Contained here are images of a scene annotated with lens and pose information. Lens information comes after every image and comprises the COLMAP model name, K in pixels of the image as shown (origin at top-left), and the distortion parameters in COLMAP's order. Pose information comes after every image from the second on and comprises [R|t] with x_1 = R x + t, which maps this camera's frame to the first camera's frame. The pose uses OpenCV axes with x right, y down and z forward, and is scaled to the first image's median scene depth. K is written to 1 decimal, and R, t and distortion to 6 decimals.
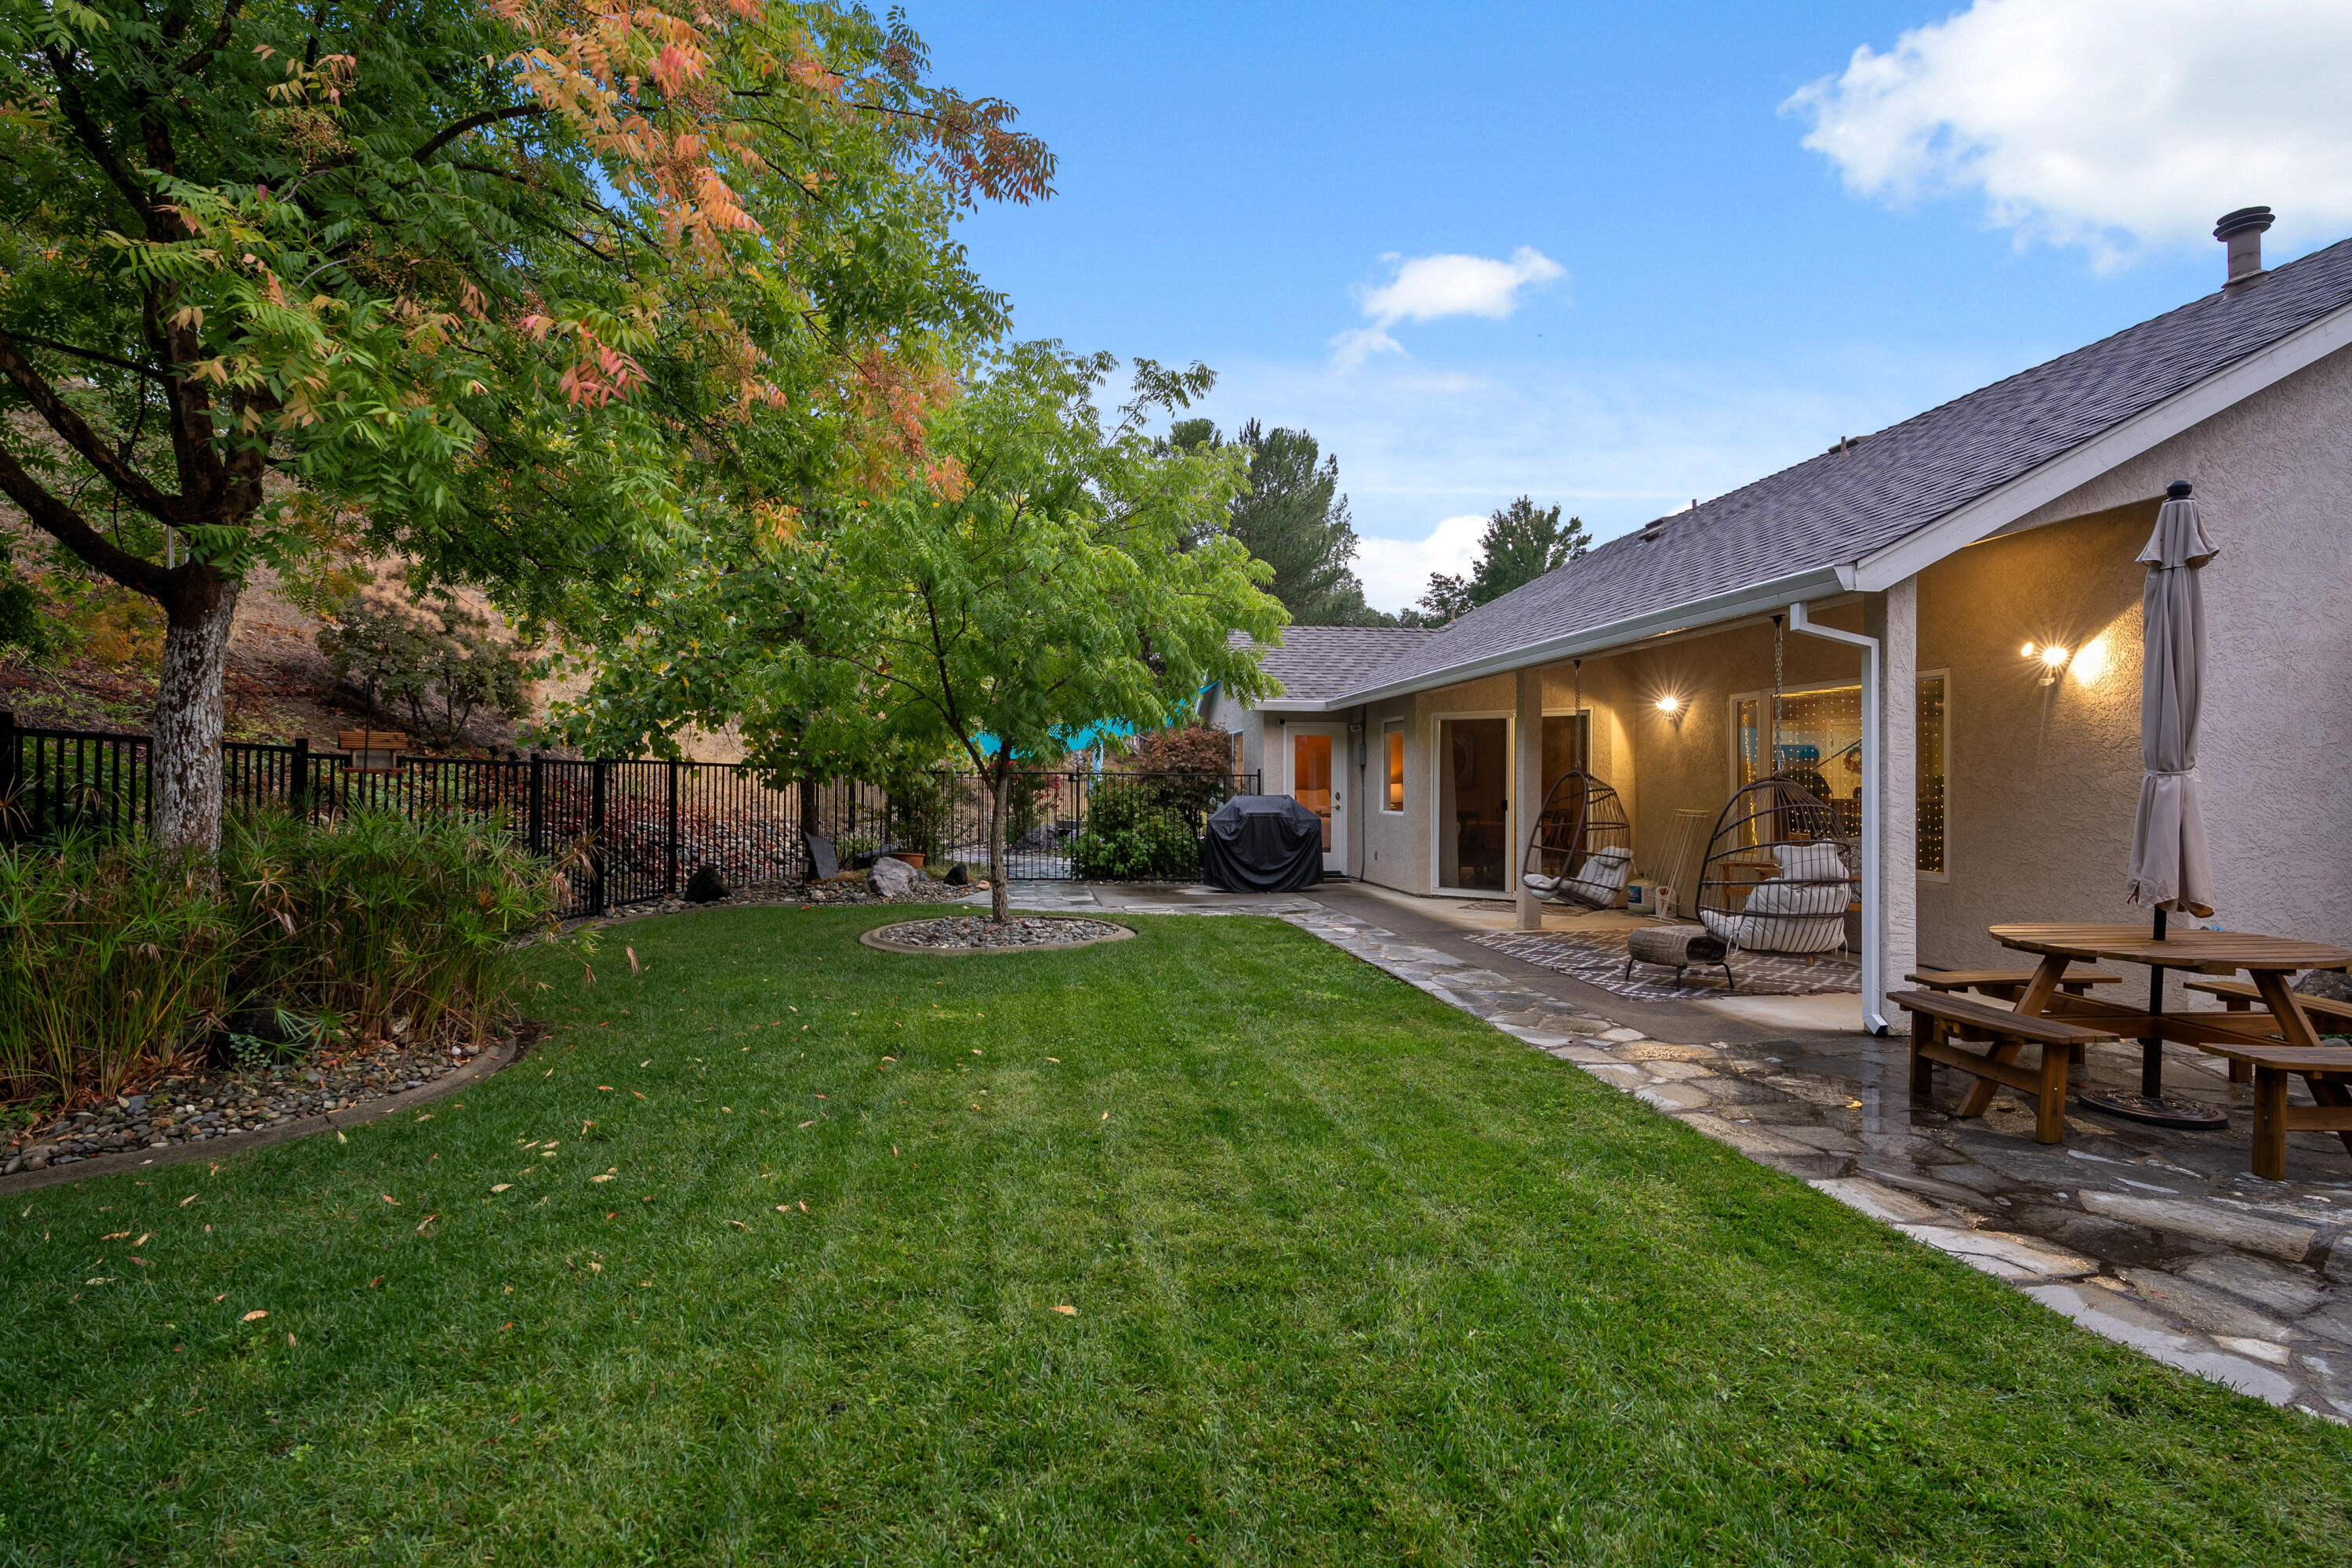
lens RADIAL K [[1098.7, 0, 1174.8], [0, 1098.7, 777.4], [0, 0, 1]] dist [-0.002804, 0.001496]
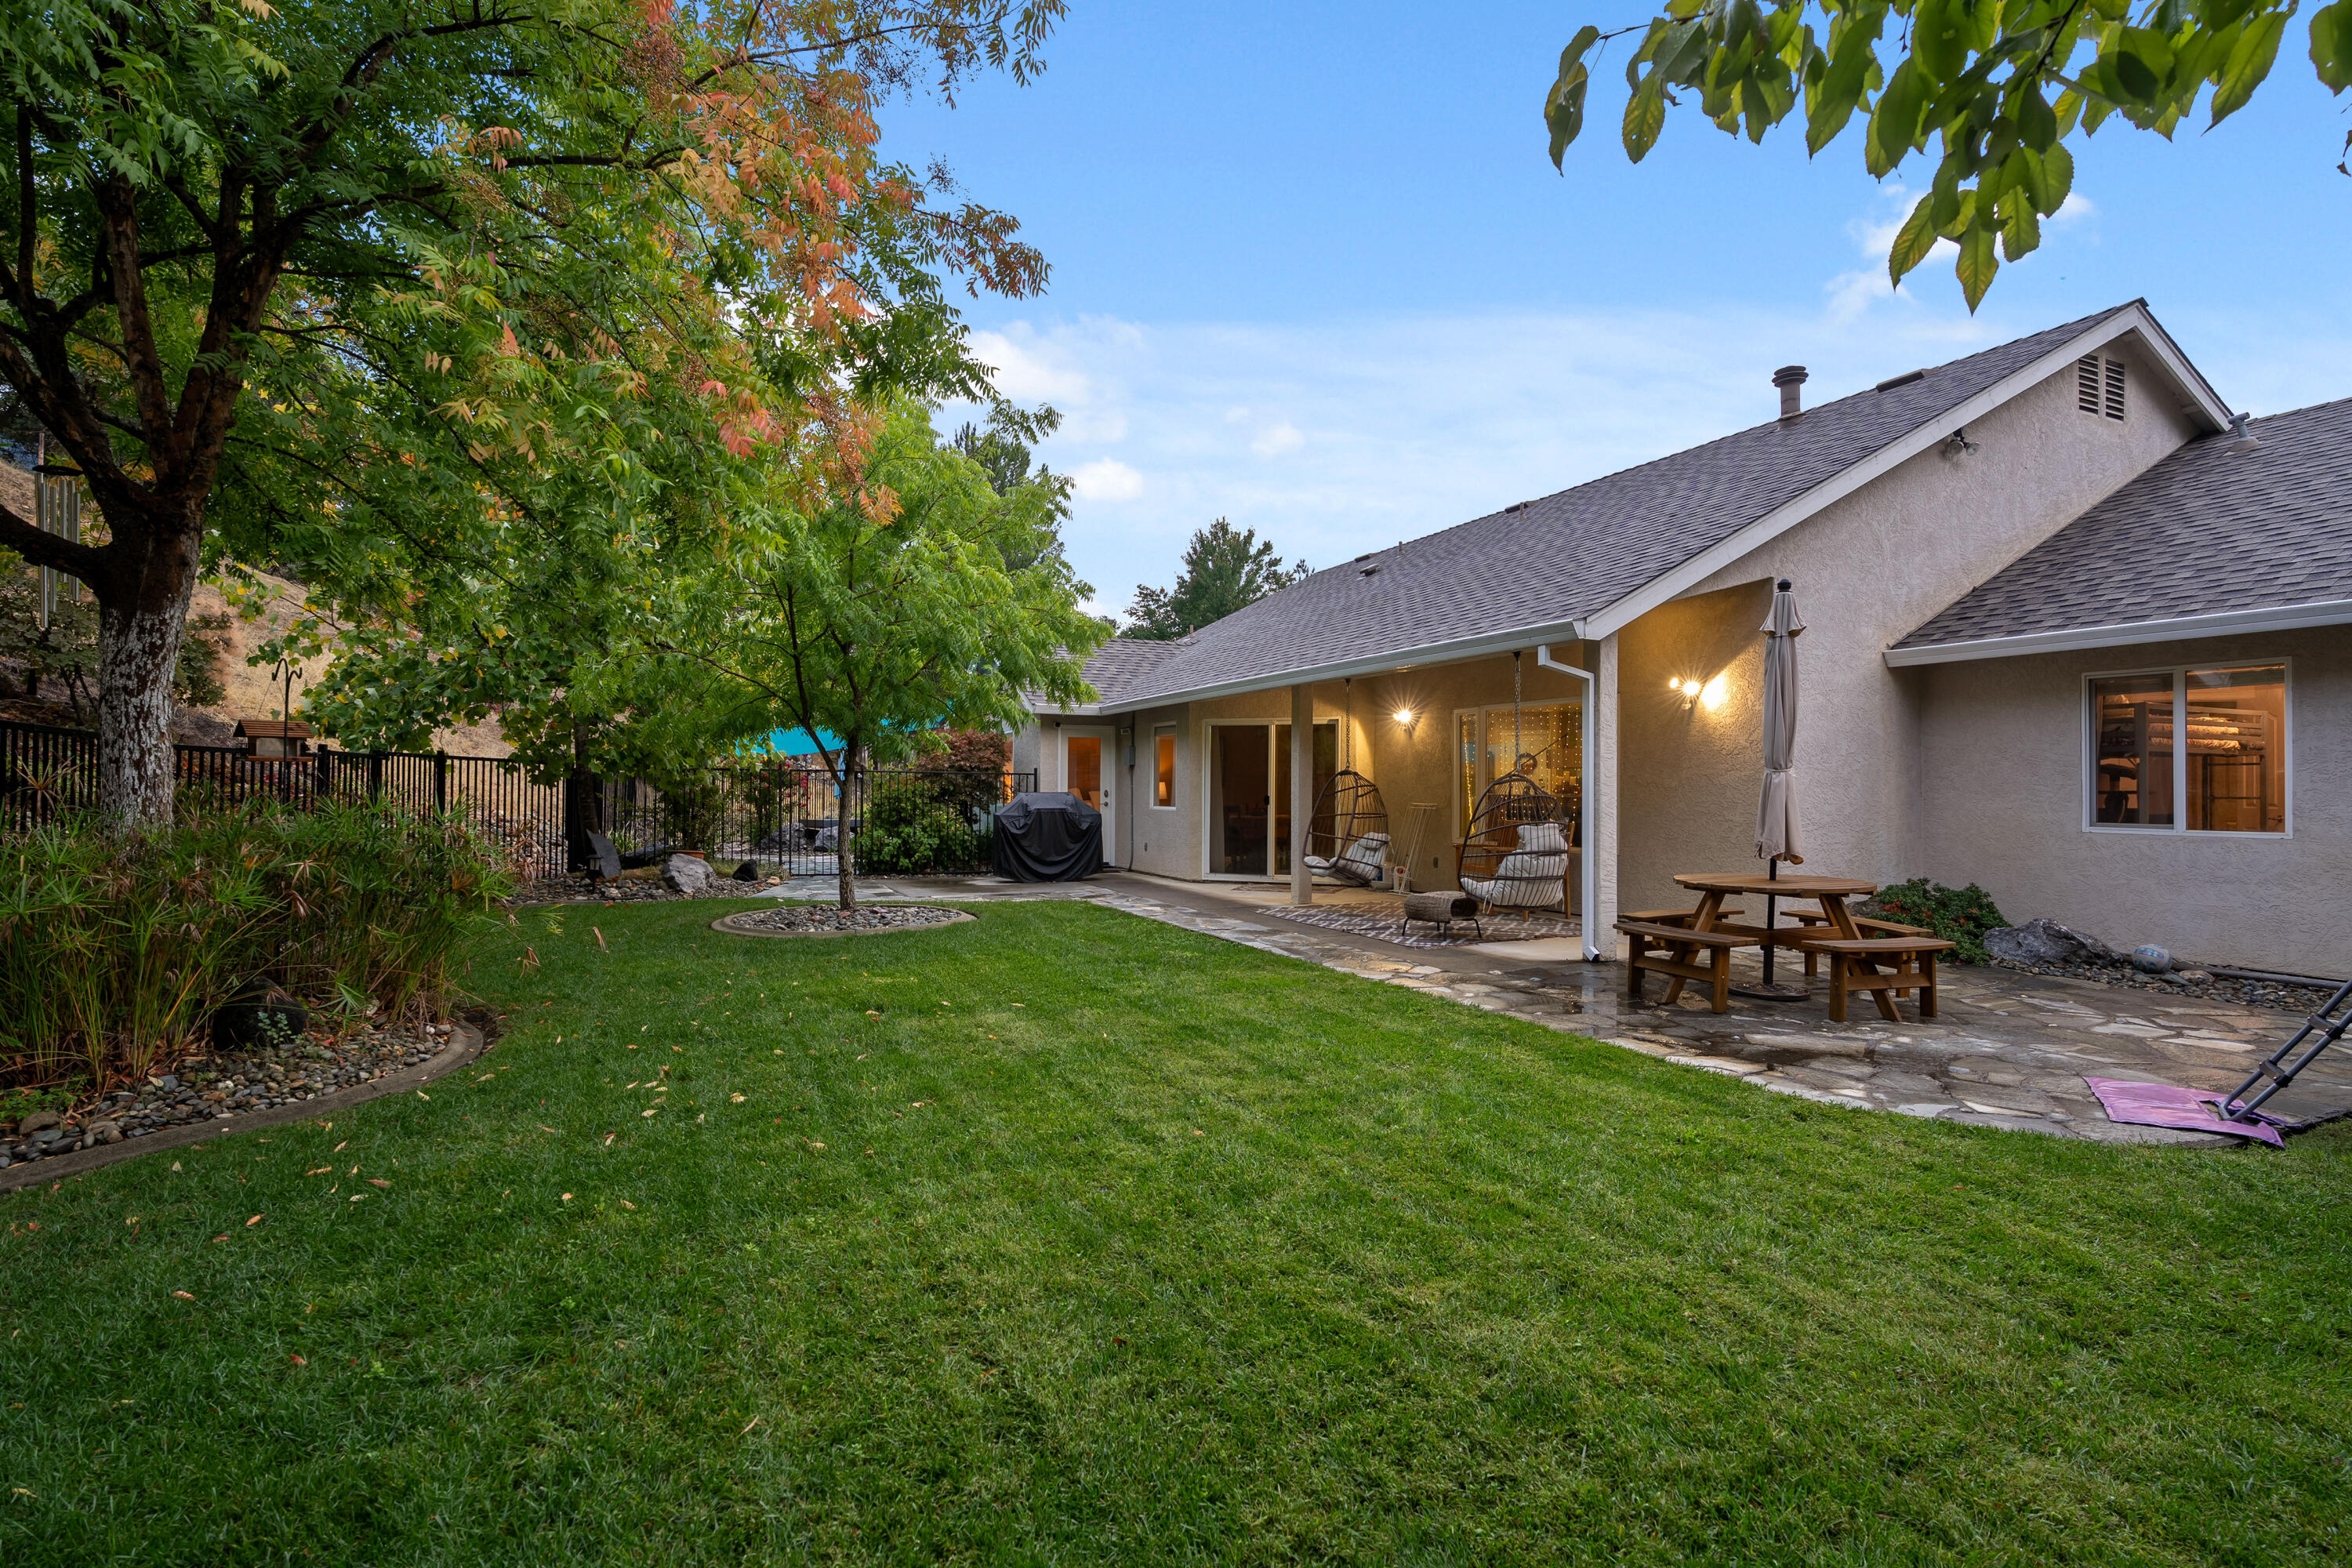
lens RADIAL K [[1098.7, 0, 1174.8], [0, 1098.7, 777.4], [0, 0, 1]] dist [-0.002804, 0.001496]
pose [[0.959947, 0.004665, 0.280144, -0.224338], [-0.004054, 0.999988, -0.002762, 0.009004], [-0.280153, 0.001515, 0.959954, -0.157558]]
